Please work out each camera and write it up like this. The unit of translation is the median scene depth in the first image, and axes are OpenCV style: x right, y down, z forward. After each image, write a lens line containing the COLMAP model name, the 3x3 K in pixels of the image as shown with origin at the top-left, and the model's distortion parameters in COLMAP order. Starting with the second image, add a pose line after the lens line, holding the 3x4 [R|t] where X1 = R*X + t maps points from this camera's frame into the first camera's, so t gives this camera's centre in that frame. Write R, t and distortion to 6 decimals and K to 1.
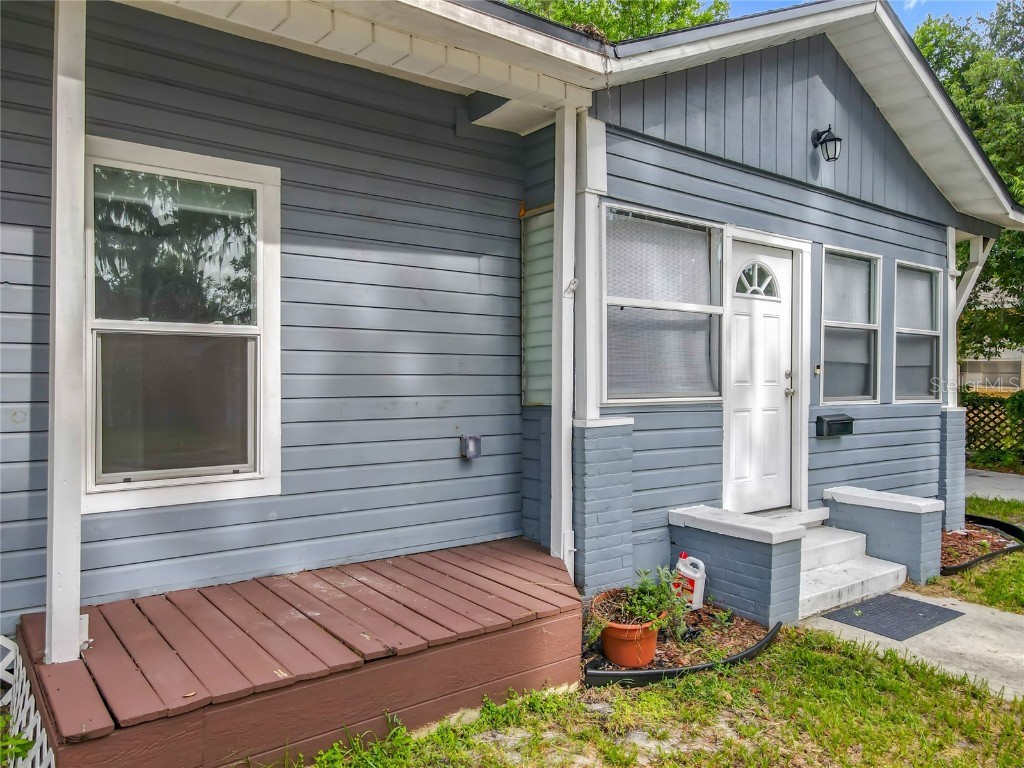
lens RADIAL K [[748.4, 0, 511.2], [0, 748.4, 383.2], [0, 0, 1]] dist [0.012082, 0.004638]
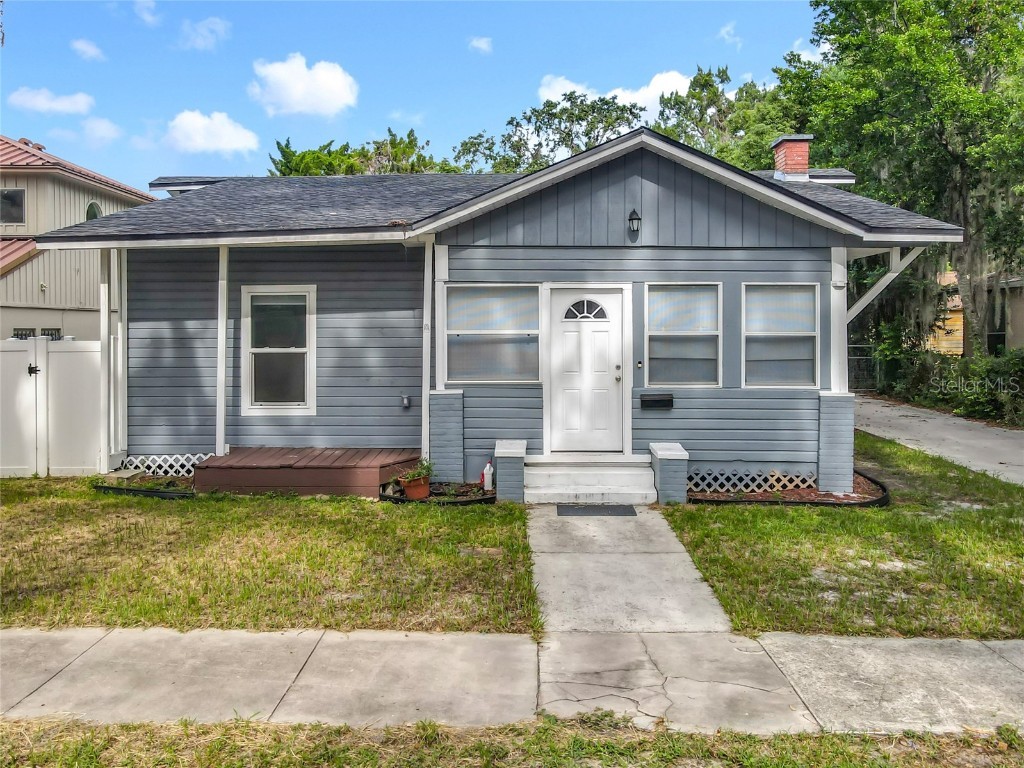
lens RADIAL K [[882.0, 0, 503.1], [0, 882.0, 330.7], [0, 0, 1]] dist [-0.005637, 0.040769]
pose [[0.773351, -0.002972, -0.633971, 1.704665], [0.000315, 0.999991, -0.004304, -0.100945], [0.633978, 0.003129, 0.773345, -0.735062]]
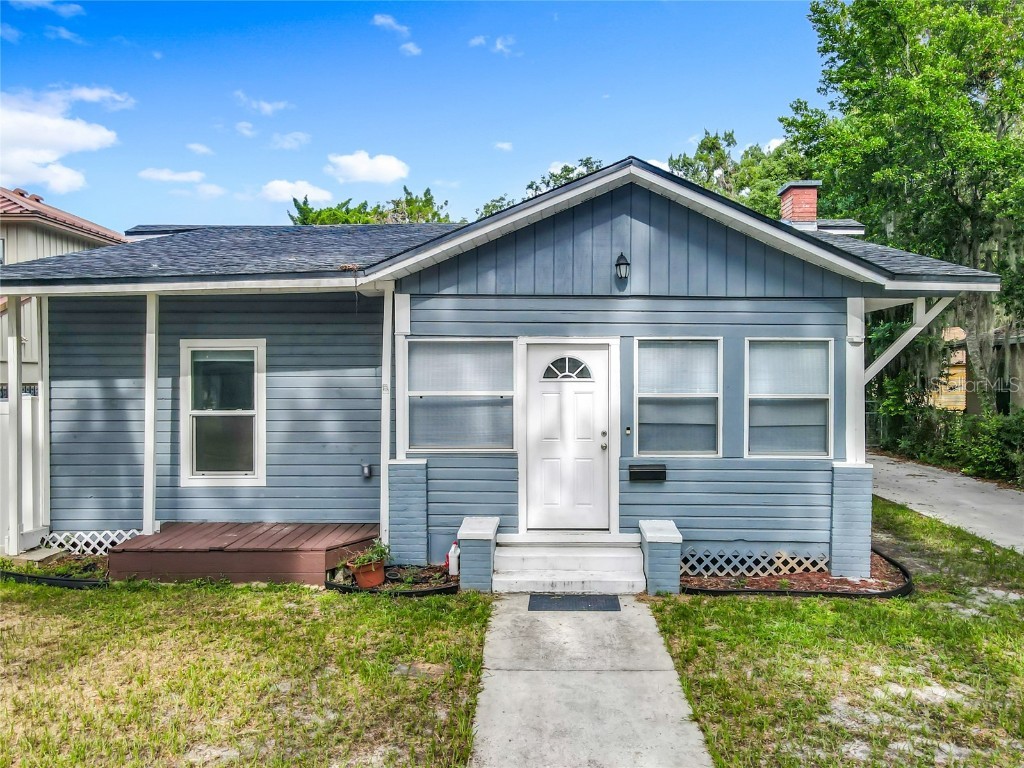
lens RADIAL K [[801.9, 0, 538.2], [0, 801.9, 389.2], [0, 0, 1]] dist [0.001034, 0.021299]
pose [[0.779803, 0.005073, -0.626004, 1.507880], [-0.001713, 0.999981, 0.005969, -0.128259], [0.626022, -0.003582, 0.779797, -0.287317]]
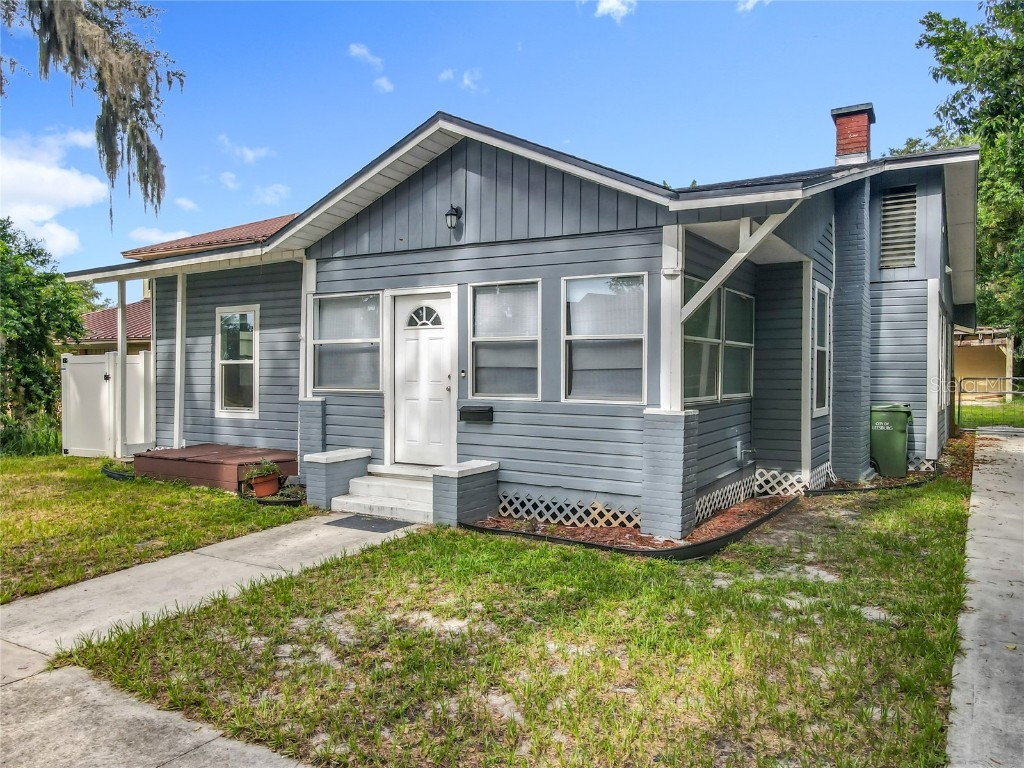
lens RADIAL K [[748.4, 0, 509.1], [0, 748.4, 375.4], [0, 0, 1]] dist [0.012082, 0.004638]
pose [[0.352134, -0.001141, -0.935949, 2.239639], [-0.009043, 0.999948, -0.004621, -0.010749], [0.935906, 0.010091, 0.352106, 0.743150]]
